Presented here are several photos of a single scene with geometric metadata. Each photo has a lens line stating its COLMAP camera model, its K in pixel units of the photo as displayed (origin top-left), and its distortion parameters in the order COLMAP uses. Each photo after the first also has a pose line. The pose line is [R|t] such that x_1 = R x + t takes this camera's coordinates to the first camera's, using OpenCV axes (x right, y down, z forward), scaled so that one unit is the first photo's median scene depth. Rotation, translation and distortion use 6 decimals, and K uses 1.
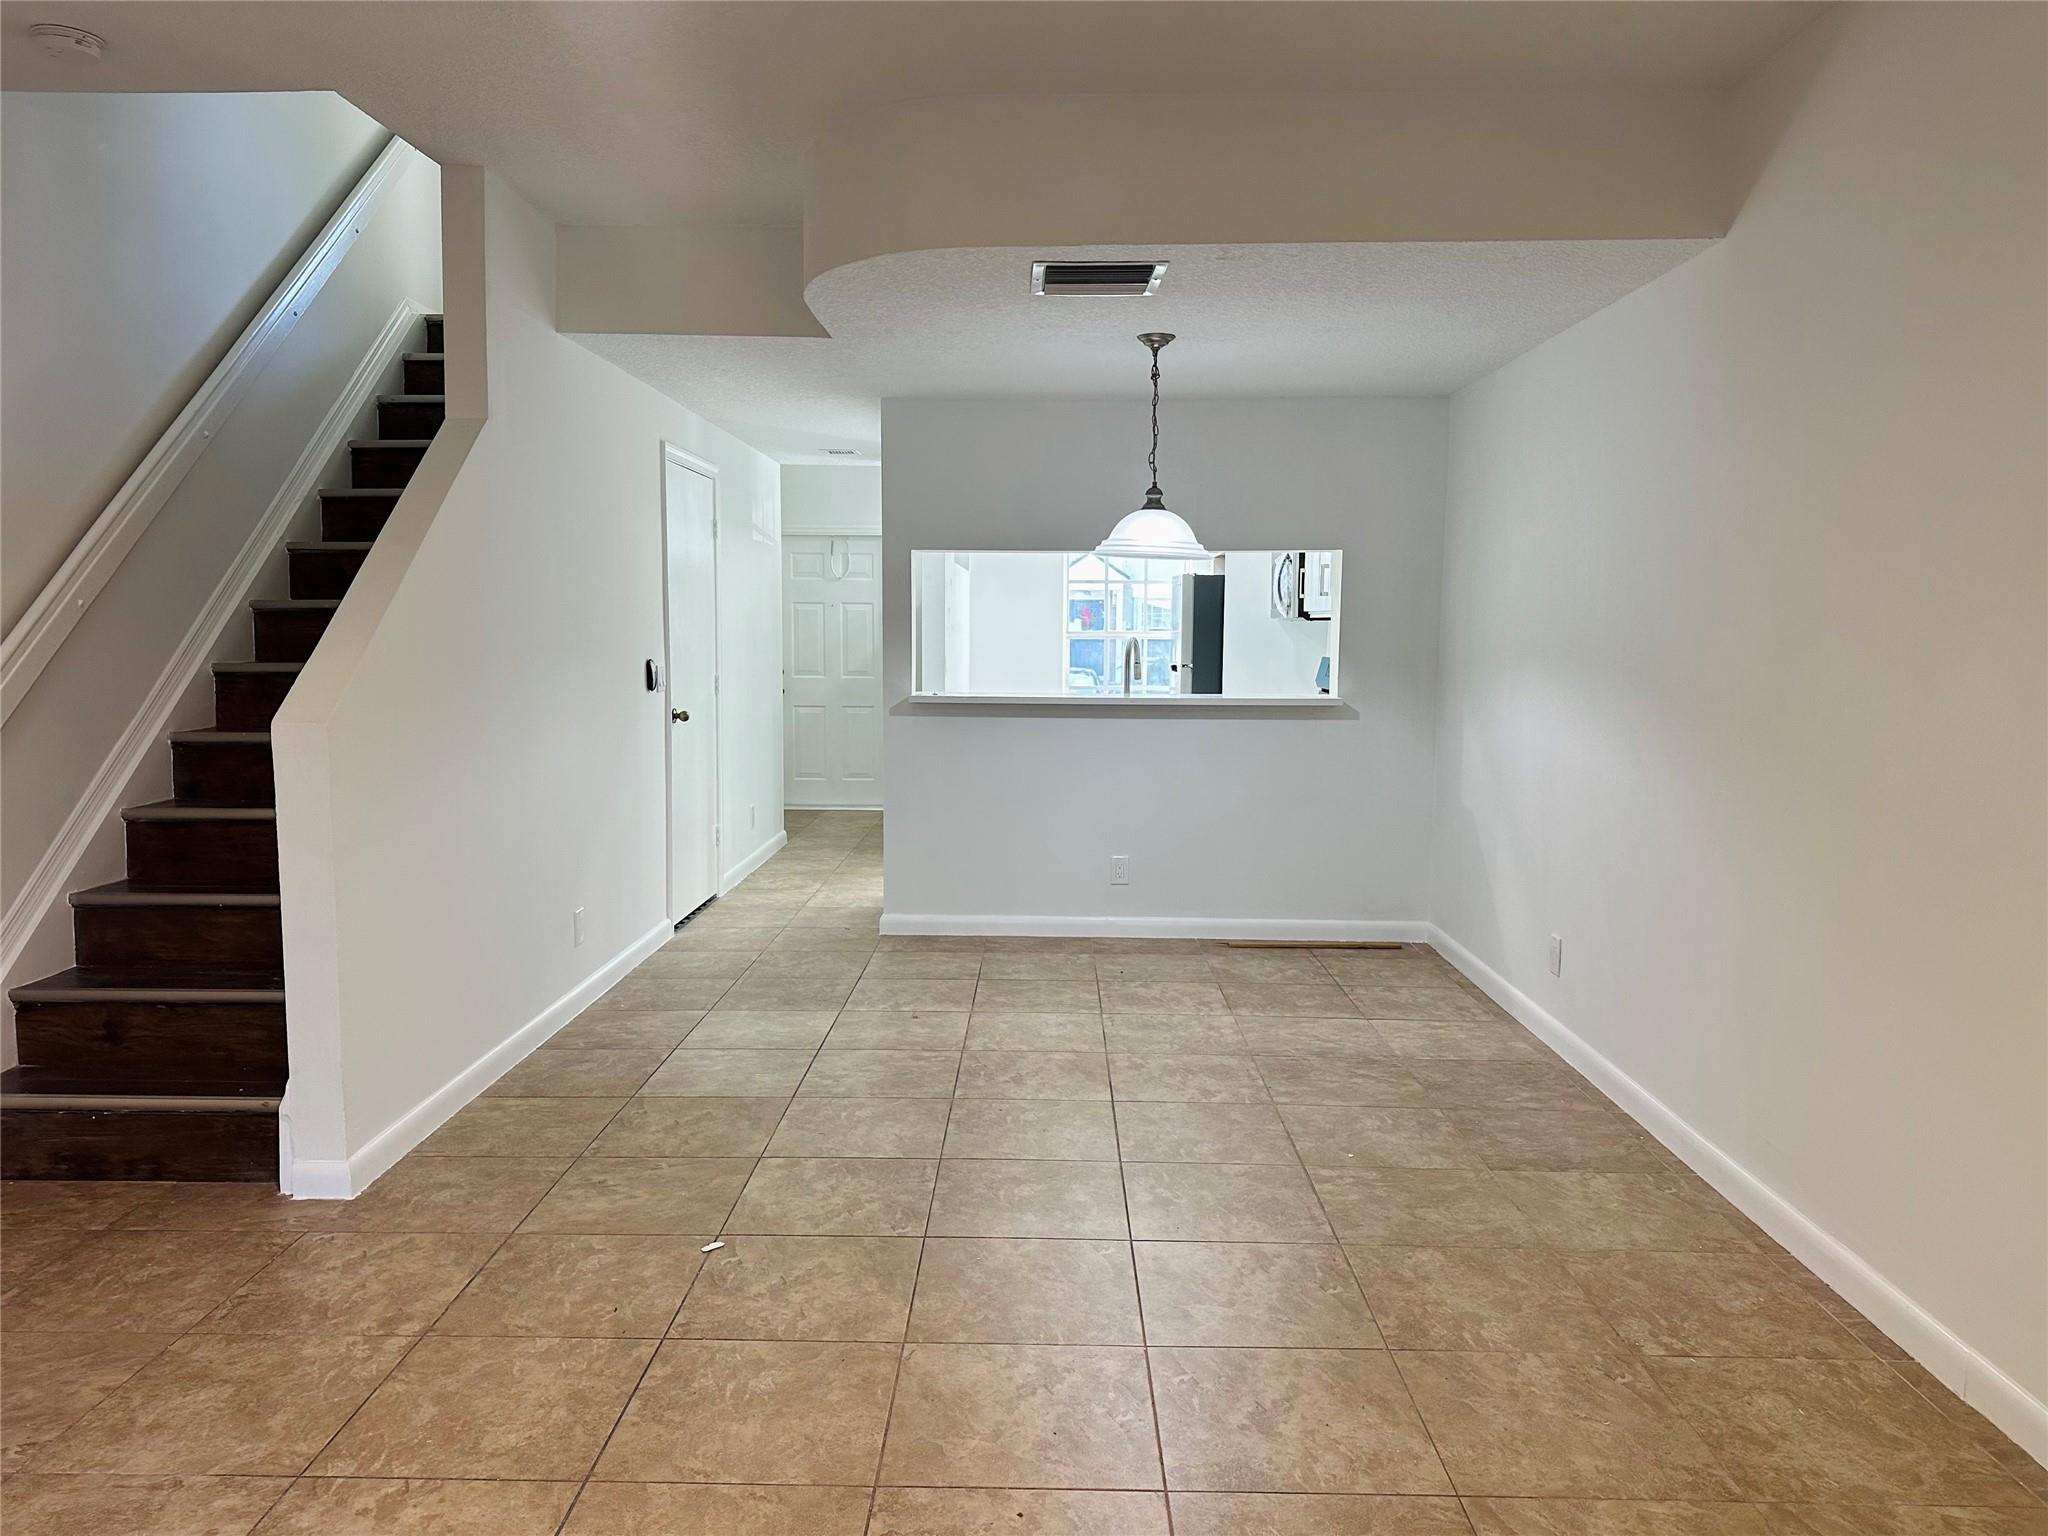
lens RADIAL K [[1438.0, 0, 1024.9], [0, 1438.0, 774.7], [0, 0, 1]] dist [0.059440, -0.063685]
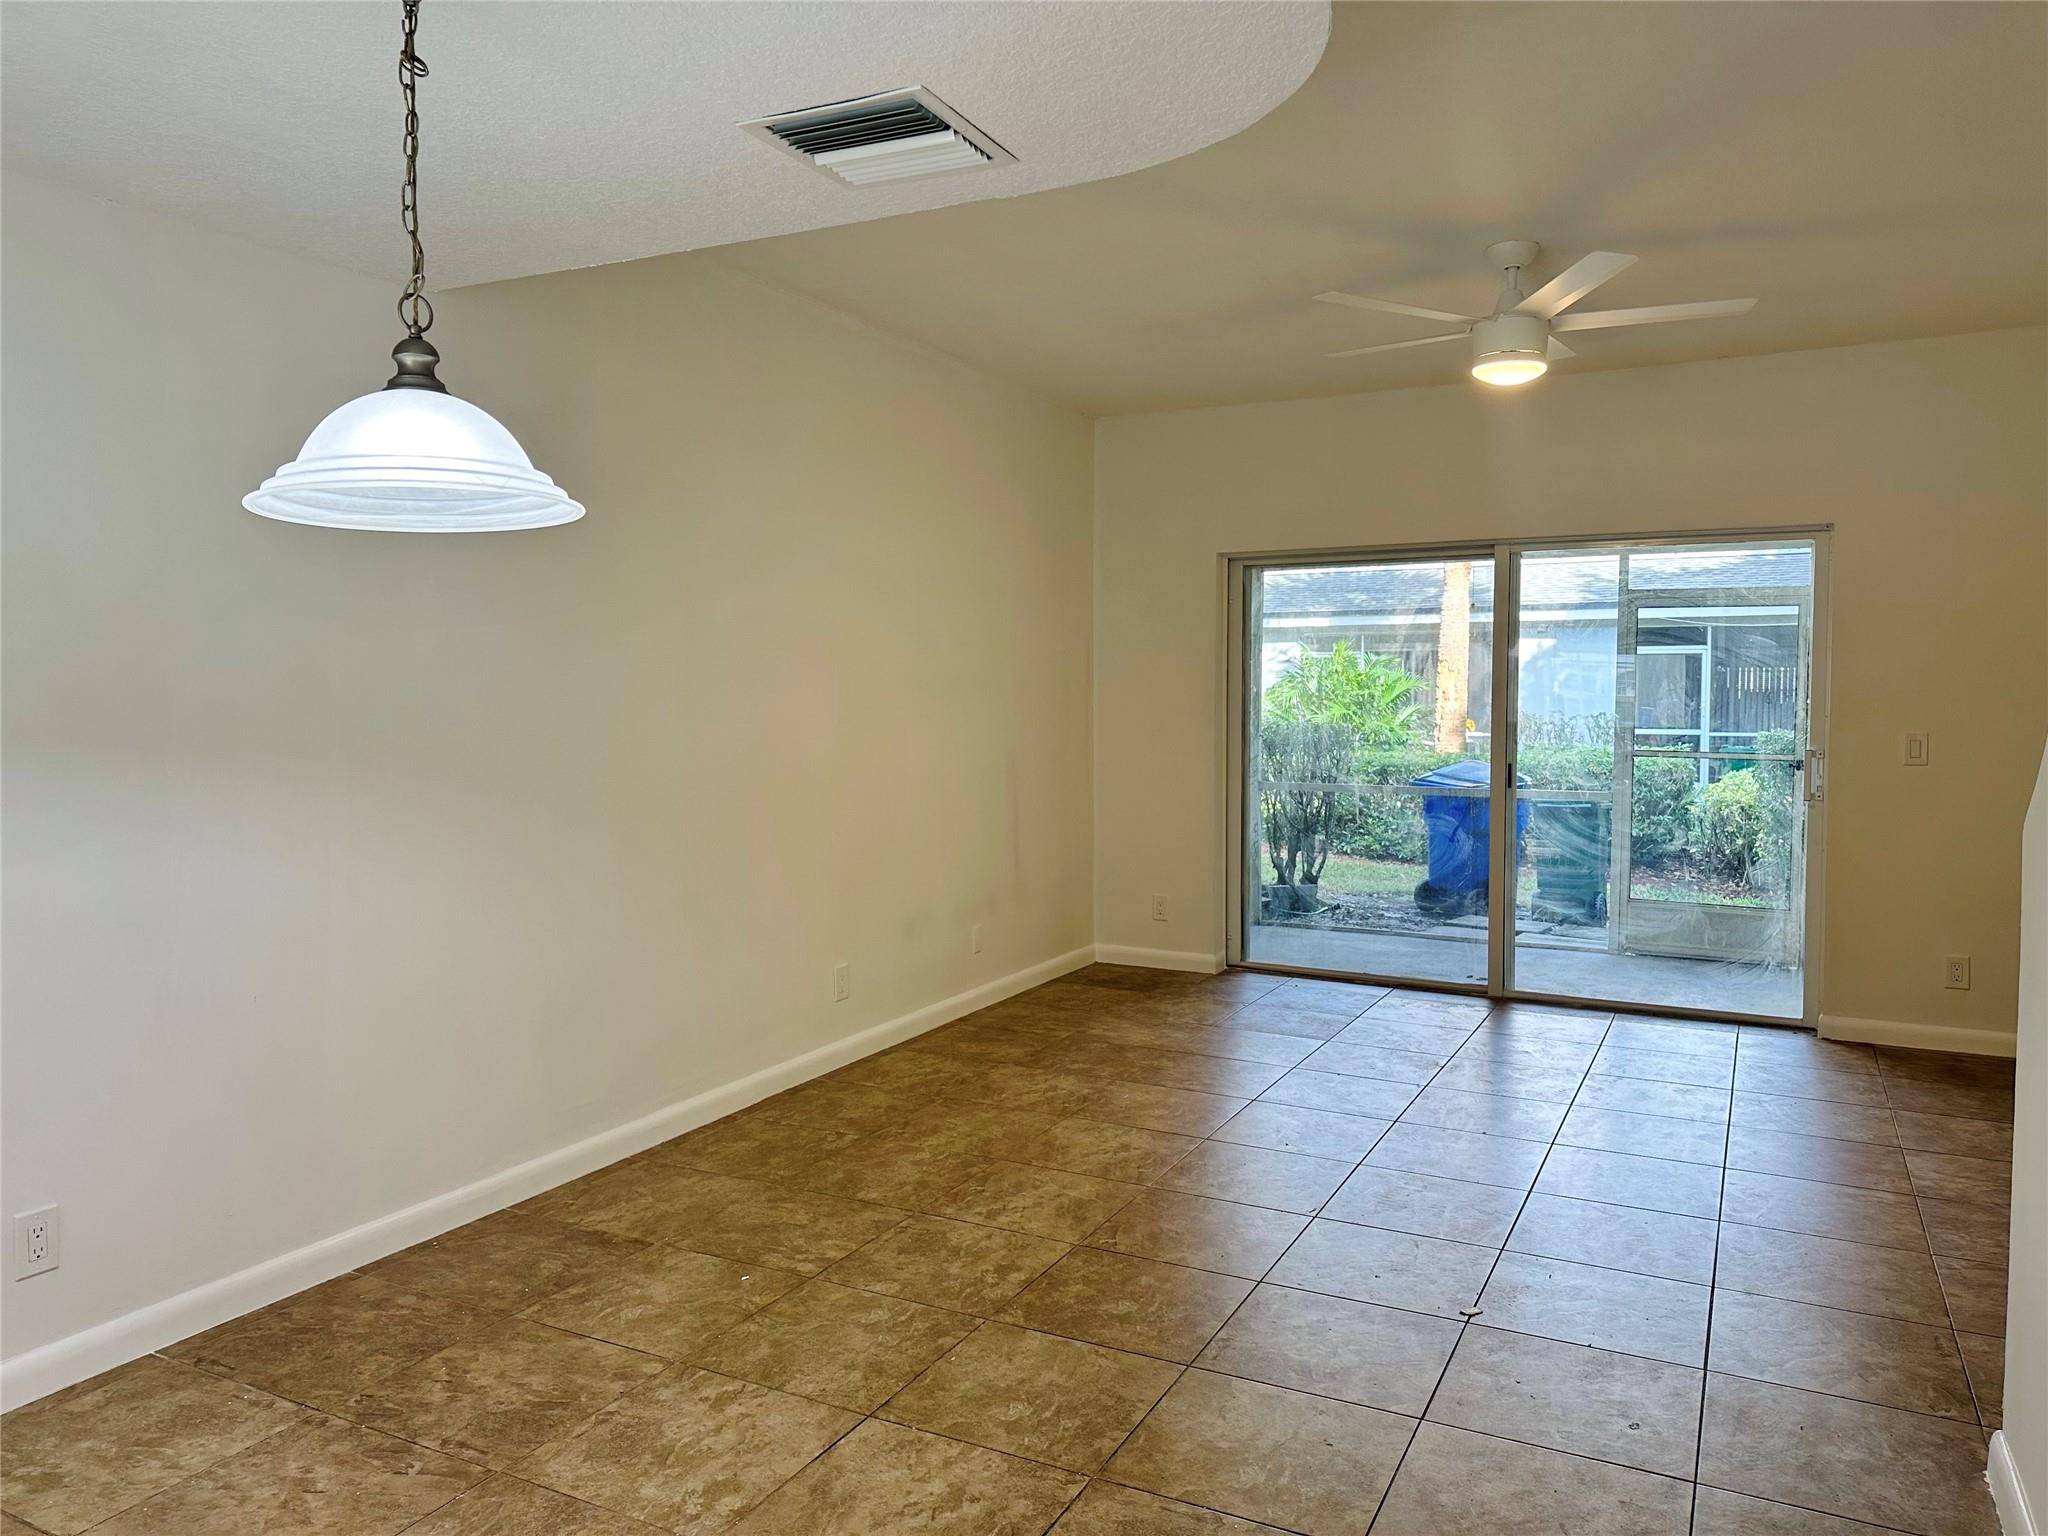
lens RADIAL K [[1399.1, 0, 1048.6], [0, 1399.1, 756.4], [0, 0, 1]] dist [0.214586, -0.296448]
pose [[-0.902479, -0.029406, 0.429729, -0.269655], [0.036994, 0.988689, 0.145346, -0.150618], [-0.429143, 0.147069, -0.891183, 1.436072]]
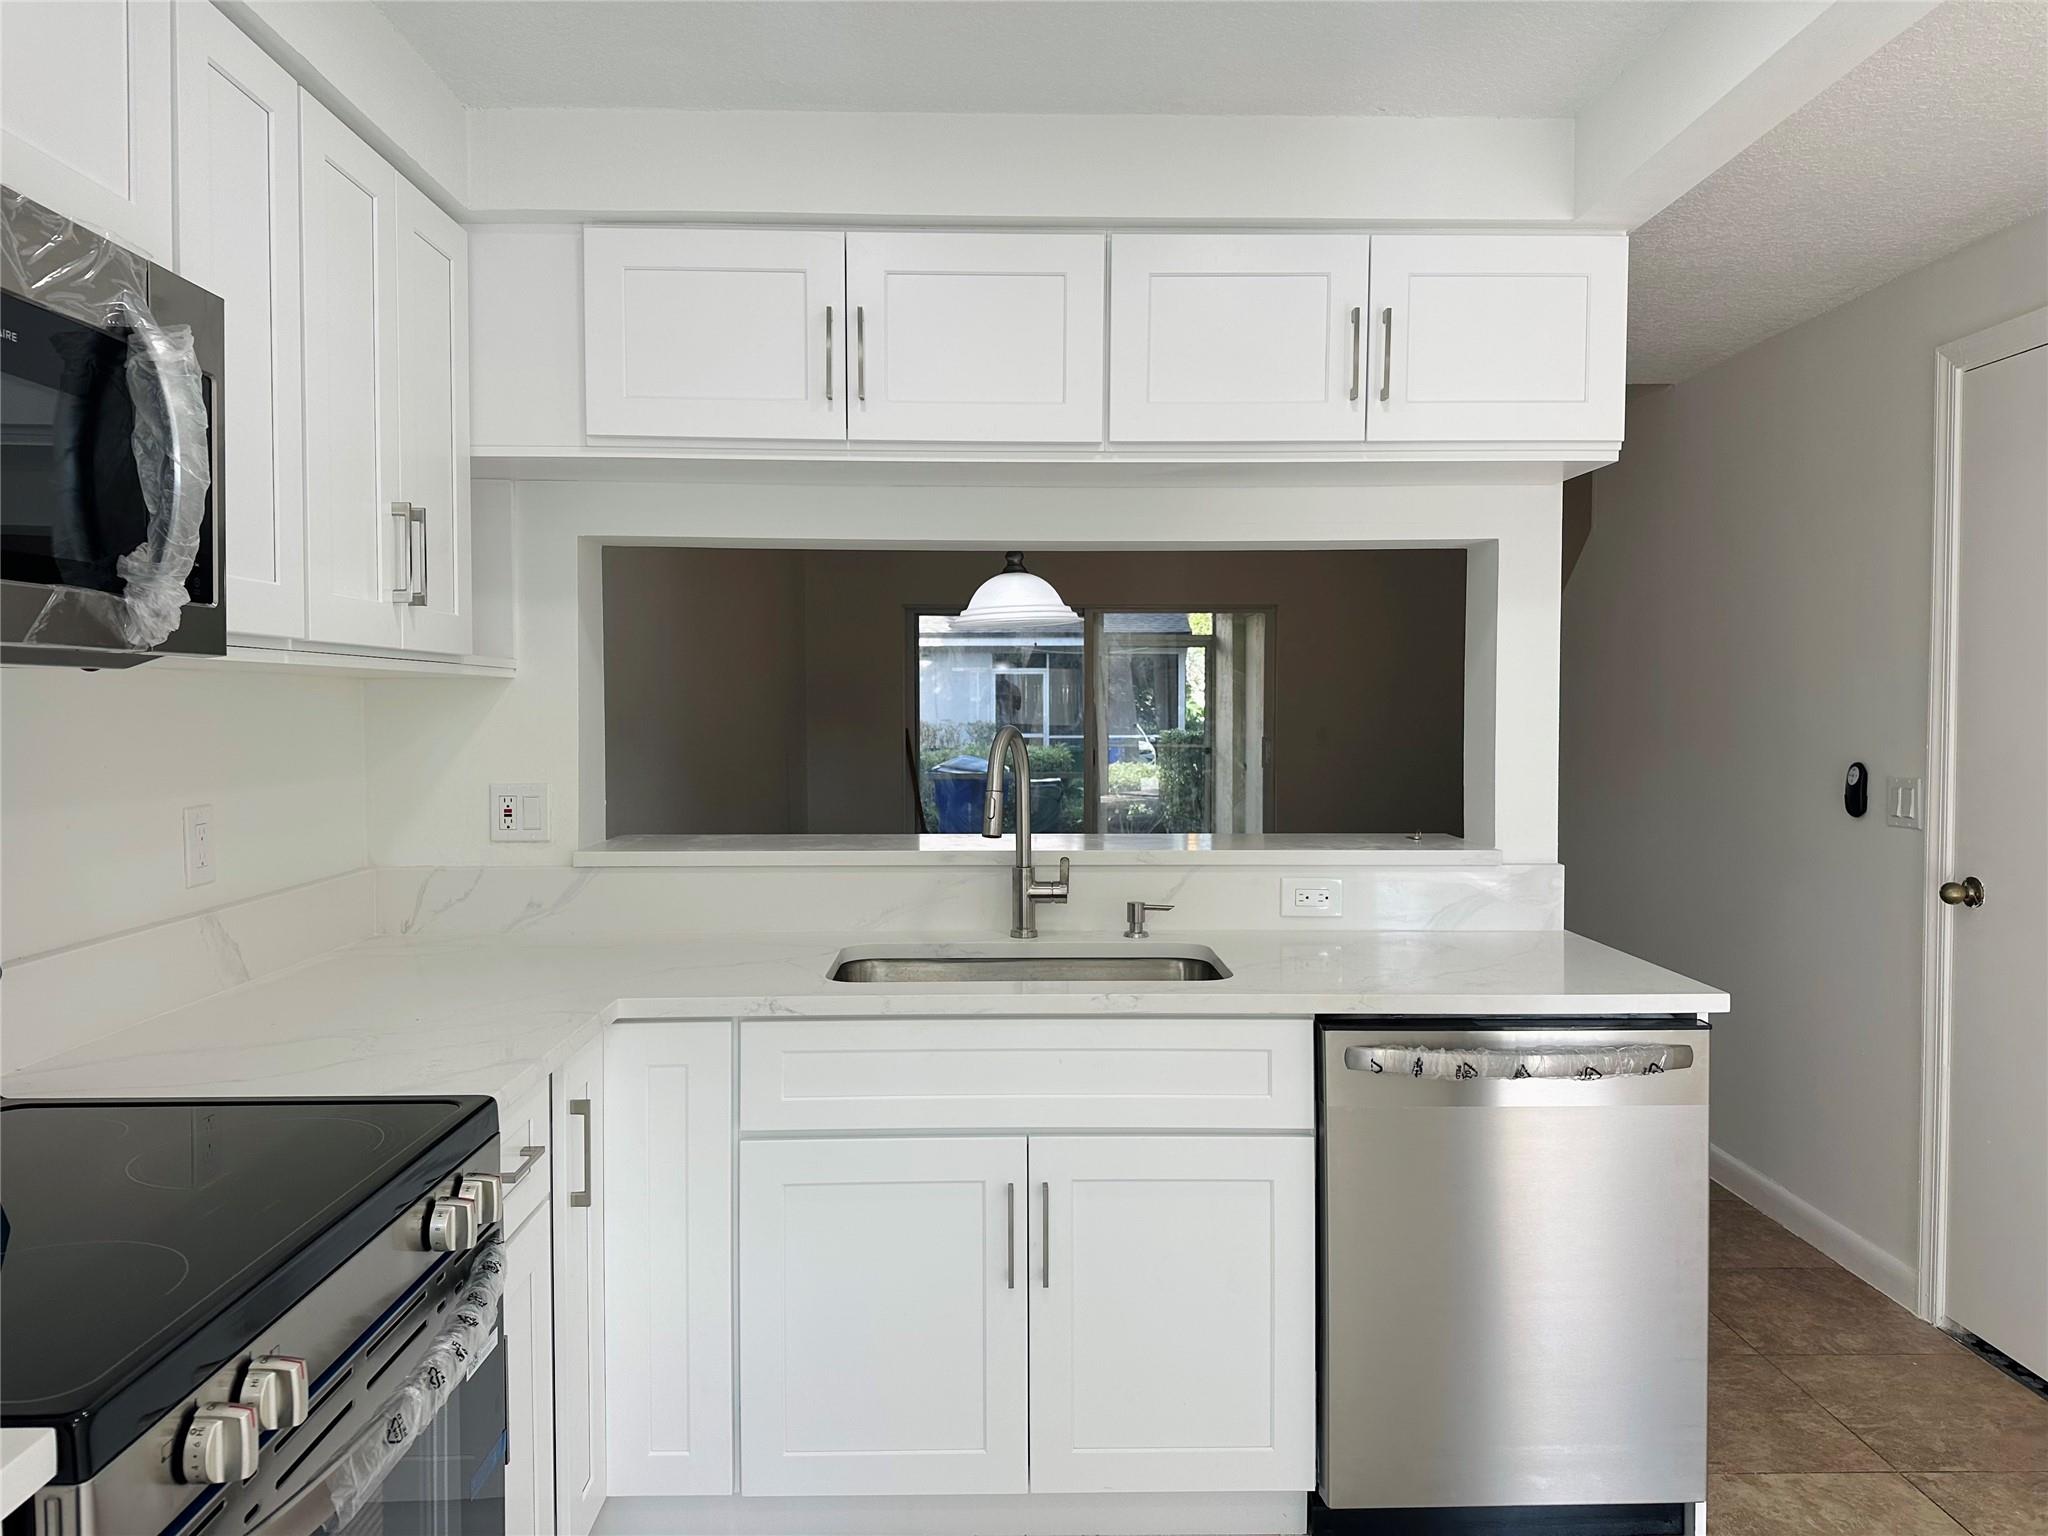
lens RADIAL K [[1435.8, 0, 1013.4], [0, 1435.8, 750.9], [0, 0, 1]] dist [0.112308, -0.145130]
pose [[-0.999251, -0.008751, -0.037703, 0.142930], [-0.013886, 0.990314, 0.138153, -0.221031], [0.036129, 0.138573, -0.989693, 2.145960]]
